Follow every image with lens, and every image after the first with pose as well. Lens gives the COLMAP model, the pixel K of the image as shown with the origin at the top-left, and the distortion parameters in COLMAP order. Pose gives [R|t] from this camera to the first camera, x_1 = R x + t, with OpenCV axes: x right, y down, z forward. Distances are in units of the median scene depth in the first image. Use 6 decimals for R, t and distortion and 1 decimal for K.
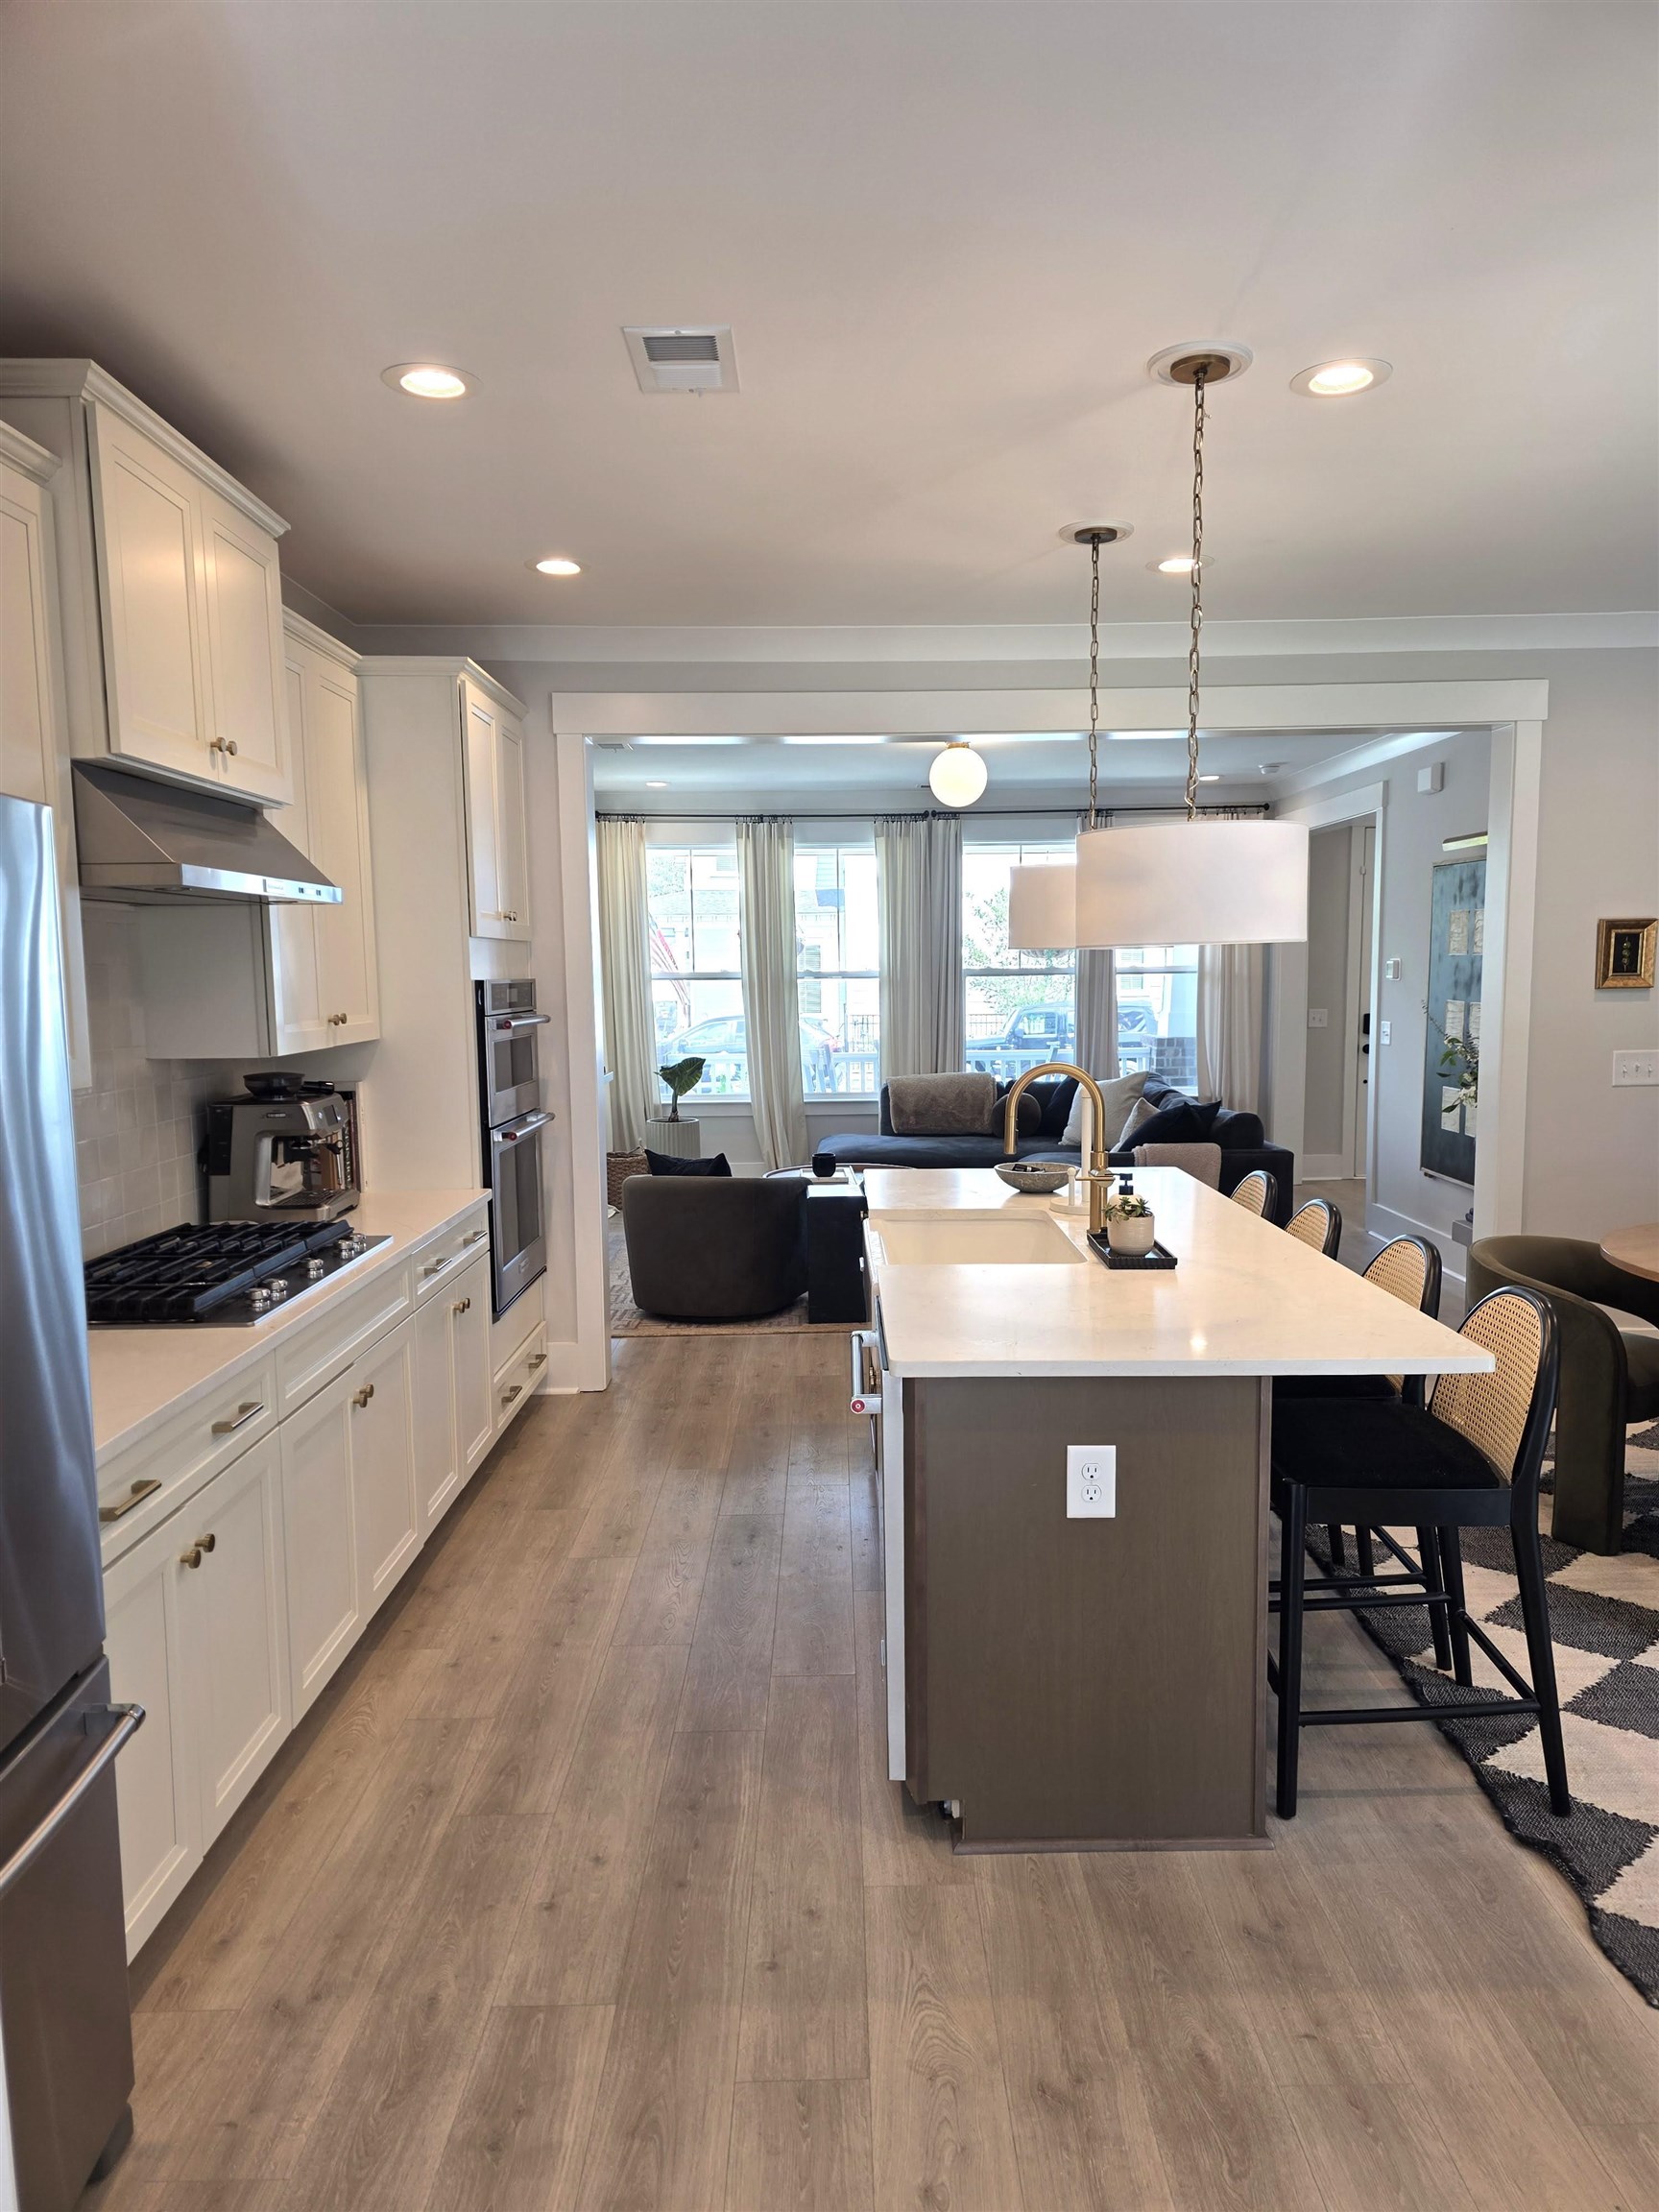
lens RADIAL K [[1481.6, 0, 858.2], [0, 1481.6, 1132.2], [0, 0, 1]] dist [0.077431, -0.082956]
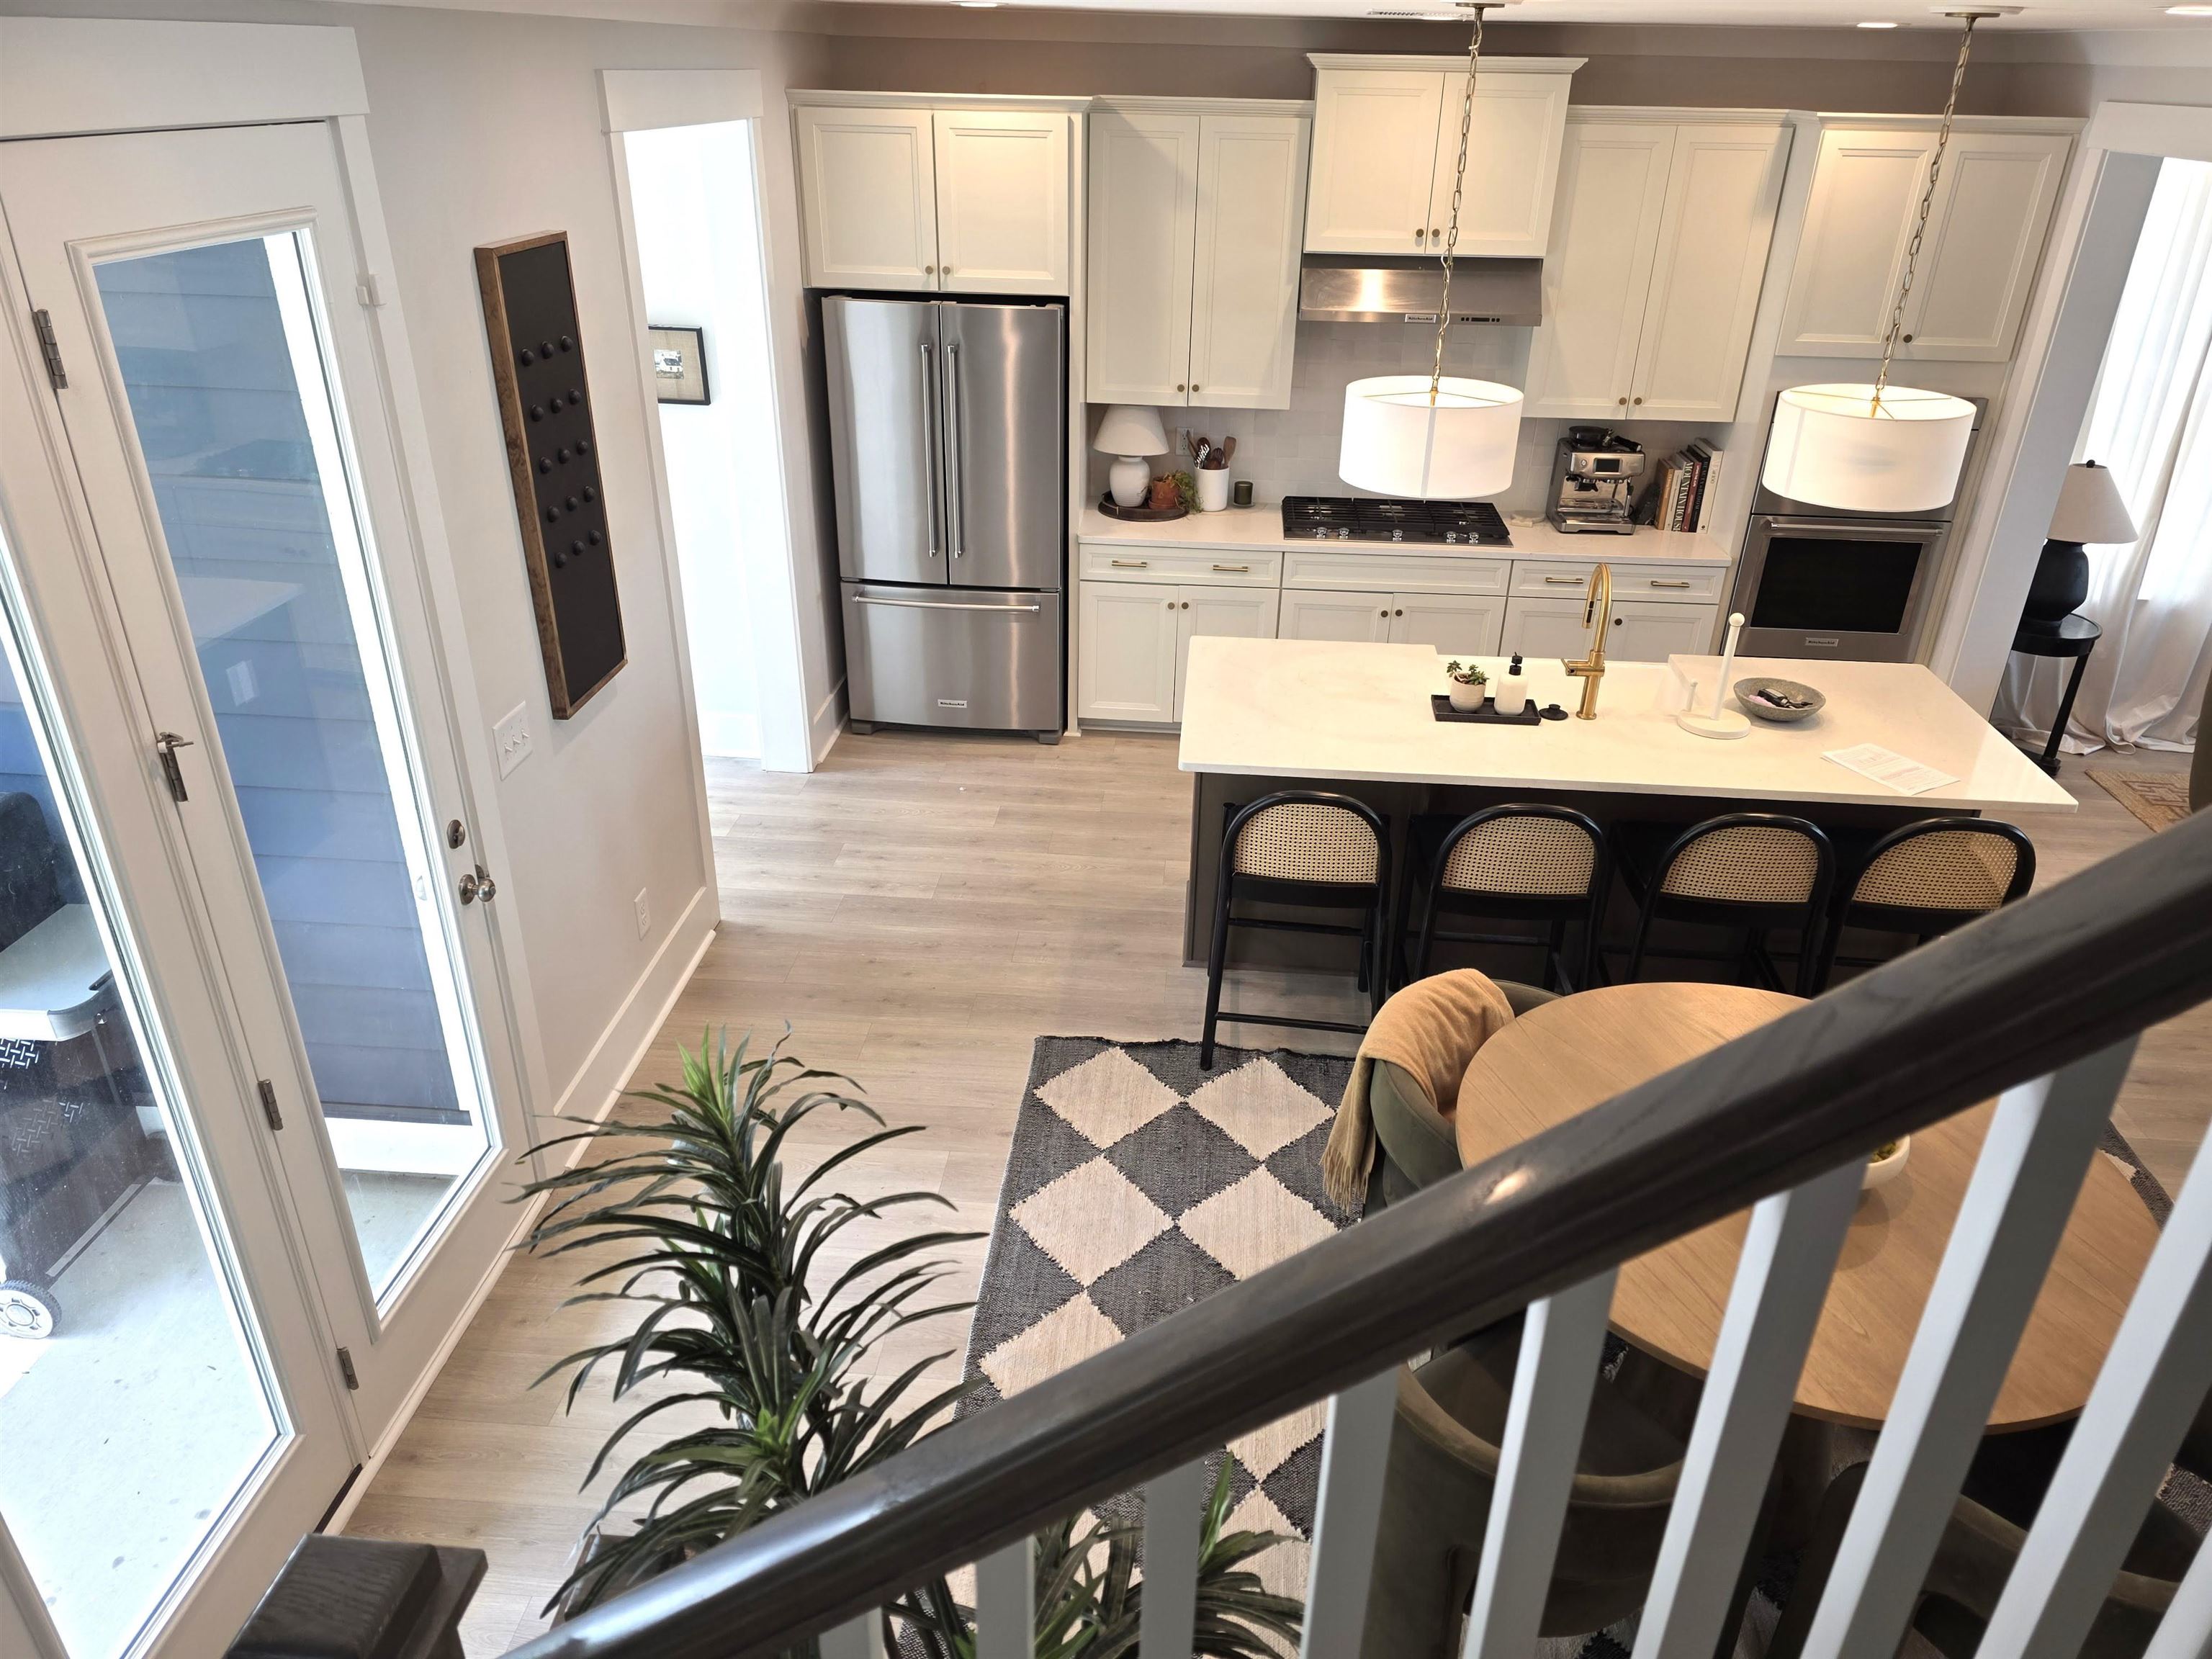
lens RADIAL K [[1475.1, 0, 1130.9], [0, 1475.1, 829.7], [0, 0, 1]] dist [0.105730, -0.129271]
pose [[-0.085781, 0.461527, -0.882969, 1.021905], [-0.132208, 0.873125, 0.469226, -0.289048], [0.987503, 0.156987, -0.013880, 0.532598]]
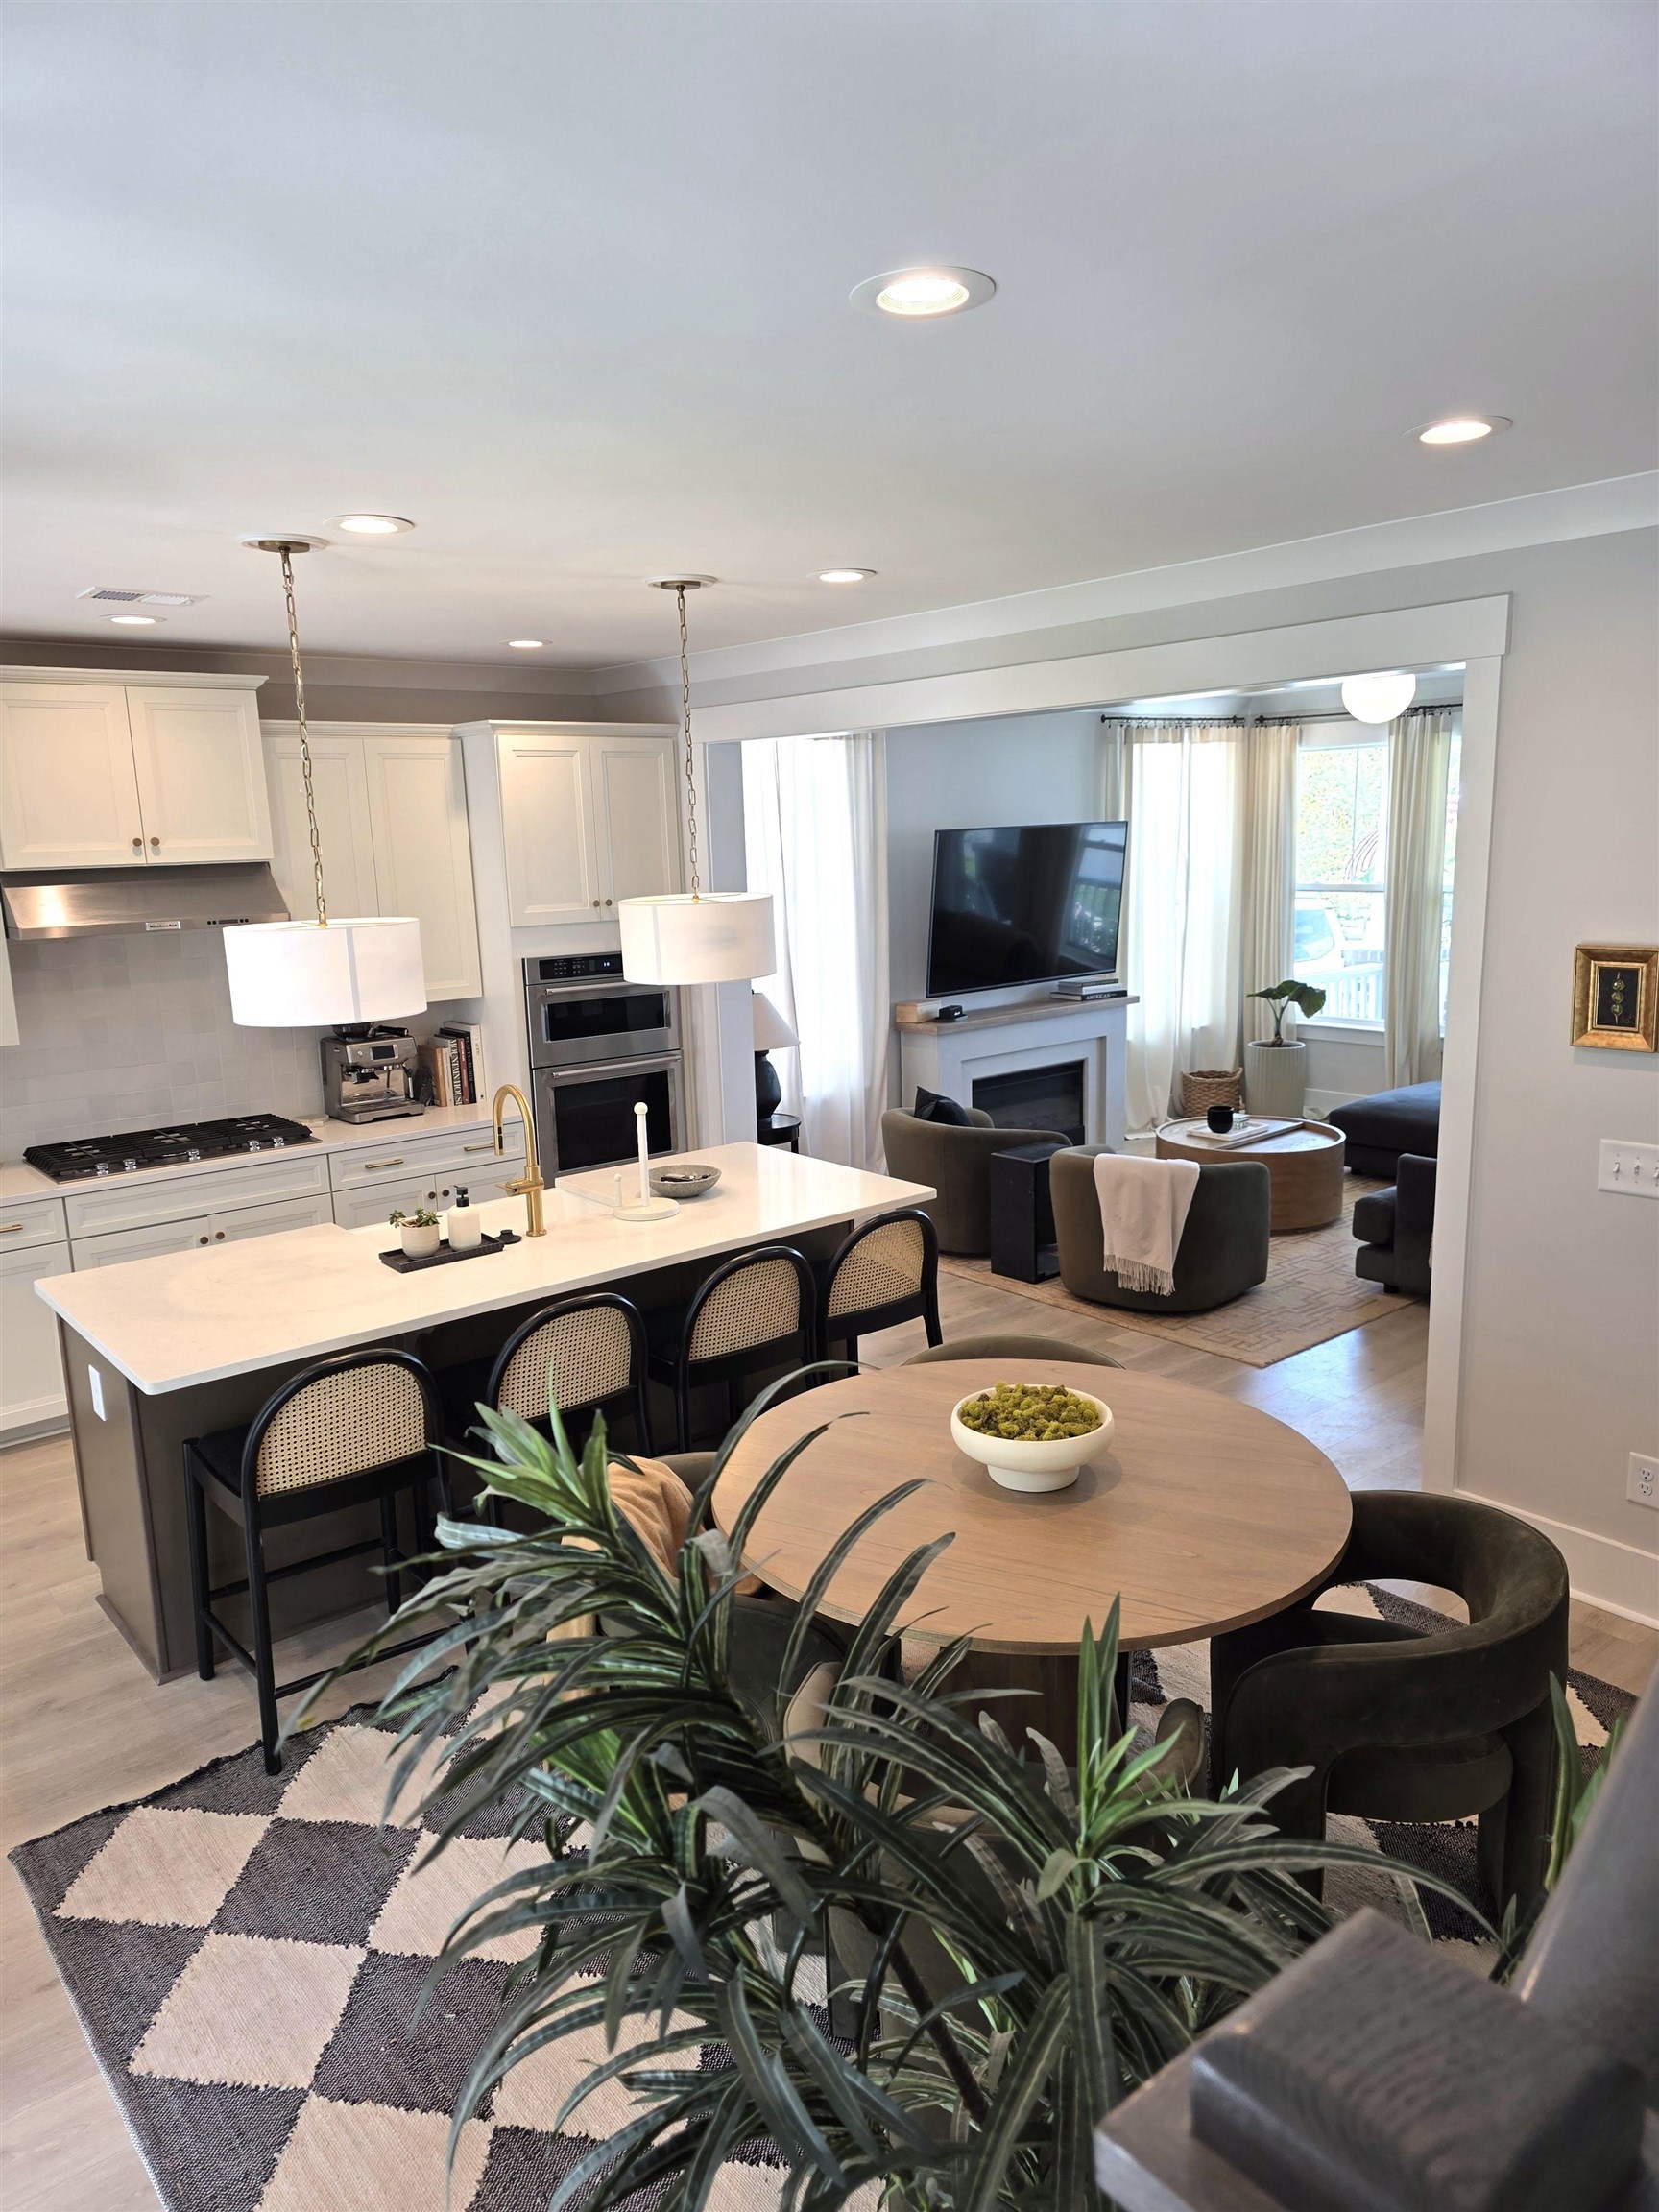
lens RADIAL K [[1489.7, 0, 818.6], [0, 1489.7, 1118.3], [0, 0, 1]] dist [0.058403, -0.051237]
pose [[0.621780, 0.146193, -0.769426, 0.940732], [-0.064788, 0.988658, 0.135493, -0.154544], [0.780507, -0.034397, 0.624200, 0.353839]]
